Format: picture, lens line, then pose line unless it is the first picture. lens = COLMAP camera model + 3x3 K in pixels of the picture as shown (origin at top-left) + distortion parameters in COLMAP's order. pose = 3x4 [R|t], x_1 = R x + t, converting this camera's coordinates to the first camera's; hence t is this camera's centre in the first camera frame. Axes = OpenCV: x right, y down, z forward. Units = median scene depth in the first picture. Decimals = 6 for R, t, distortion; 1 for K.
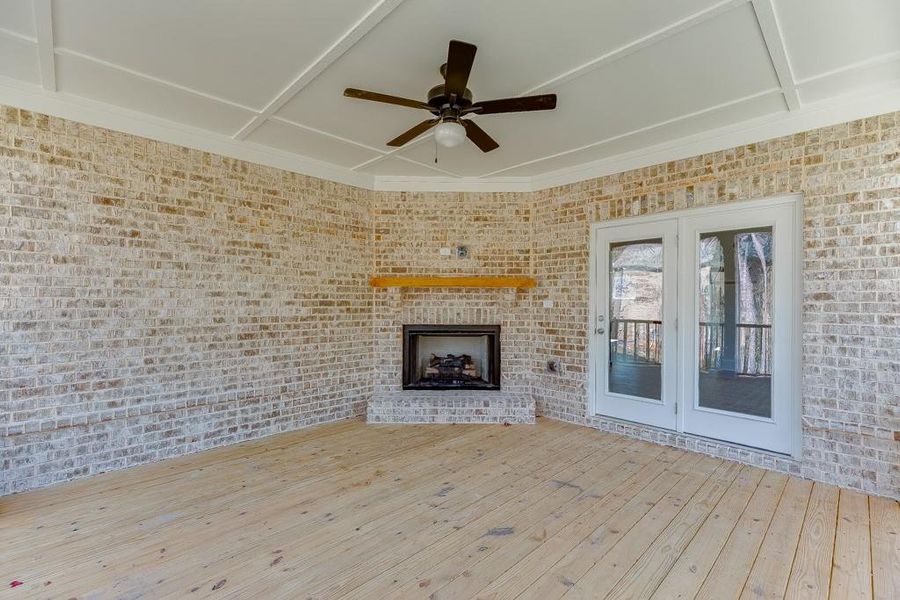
lens RADIAL K [[415.8, 0, 457.3], [0, 415.8, 302.7], [0, 0, 1]] dist [-0.002203, 0.000165]
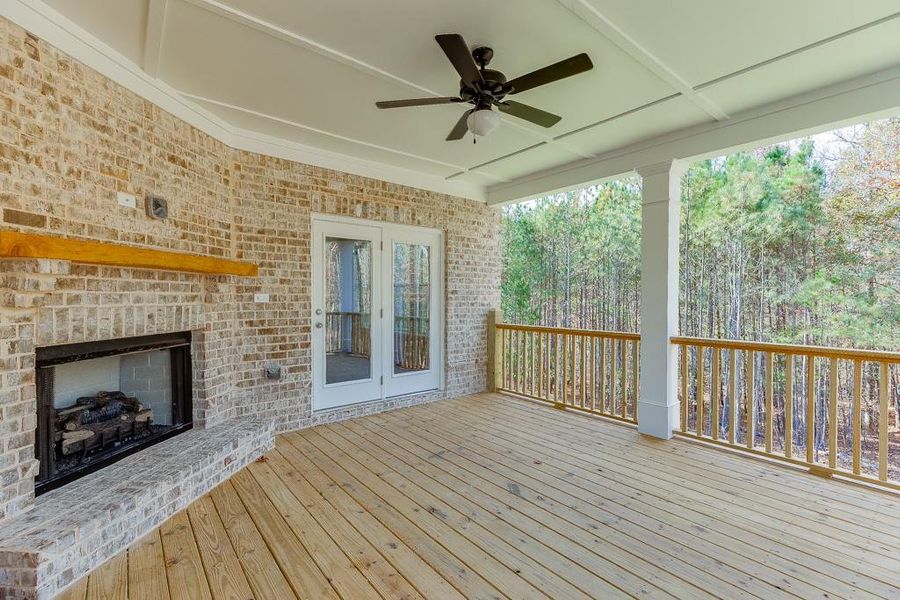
lens RADIAL K [[415.8, 0, 457.3], [0, 415.8, 302.7], [0, 0, 1]] dist [-0.002203, 0.000165]
pose [[0.049672, -0.018789, 0.998589, -0.558451], [0.000130, 0.999823, 0.018806, -0.002275], [-0.998766, -0.000805, 0.049665, 0.568593]]
